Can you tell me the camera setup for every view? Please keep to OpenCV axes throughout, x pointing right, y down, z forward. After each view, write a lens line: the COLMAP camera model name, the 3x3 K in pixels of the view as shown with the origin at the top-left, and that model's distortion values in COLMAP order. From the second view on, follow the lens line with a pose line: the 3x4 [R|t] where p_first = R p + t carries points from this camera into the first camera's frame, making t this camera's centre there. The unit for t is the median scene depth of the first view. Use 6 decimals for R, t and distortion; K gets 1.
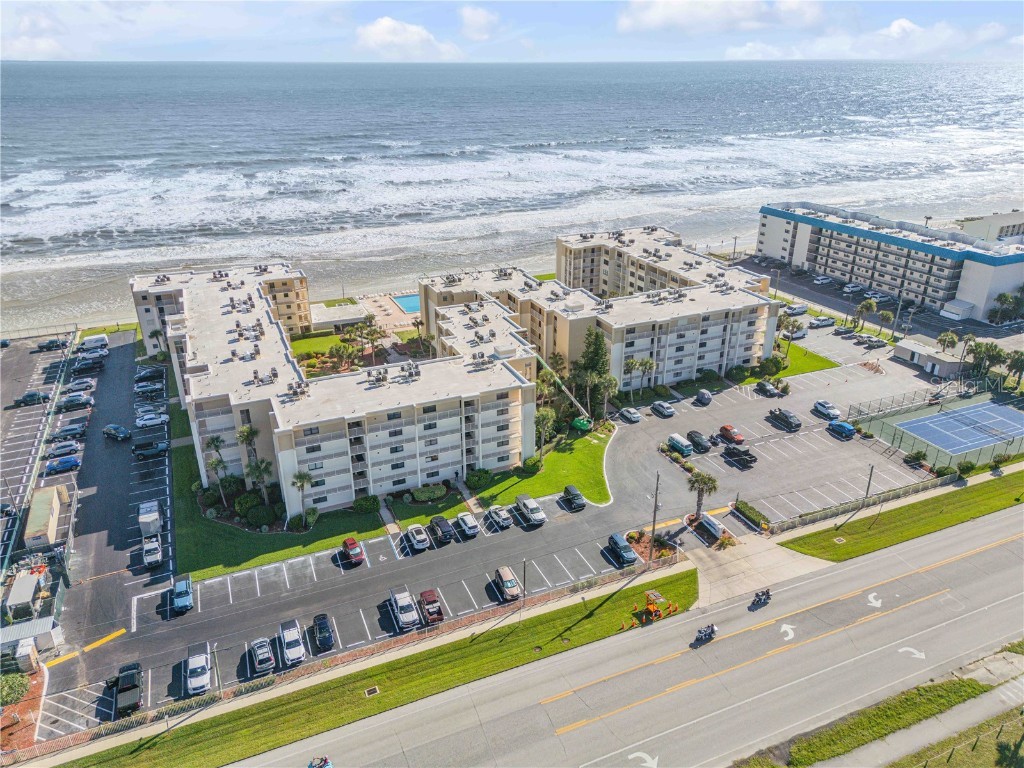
lens RADIAL K [[717.7, 0, 512.0], [0, 717.7, 384.0], [0, 0, 1]] dist [0.089431, -0.092145]
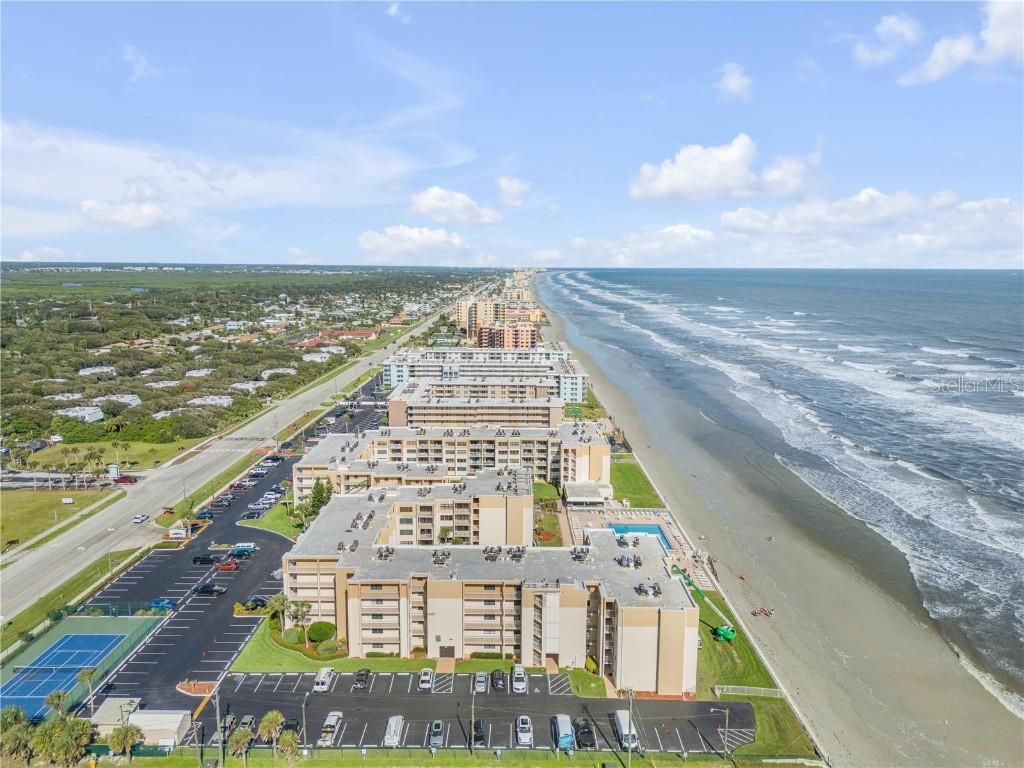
lens RADIAL K [[717.7, 0, 512.0], [0, 717.7, 384.0], [0, 0, 1]] dist [0.089431, -0.092145]
pose [[-0.402361, 0.152079, -0.902761, 1.107953], [-0.376749, 0.871225, 0.314684, -0.746291], [0.834365, 0.466731, -0.293252, 1.477758]]
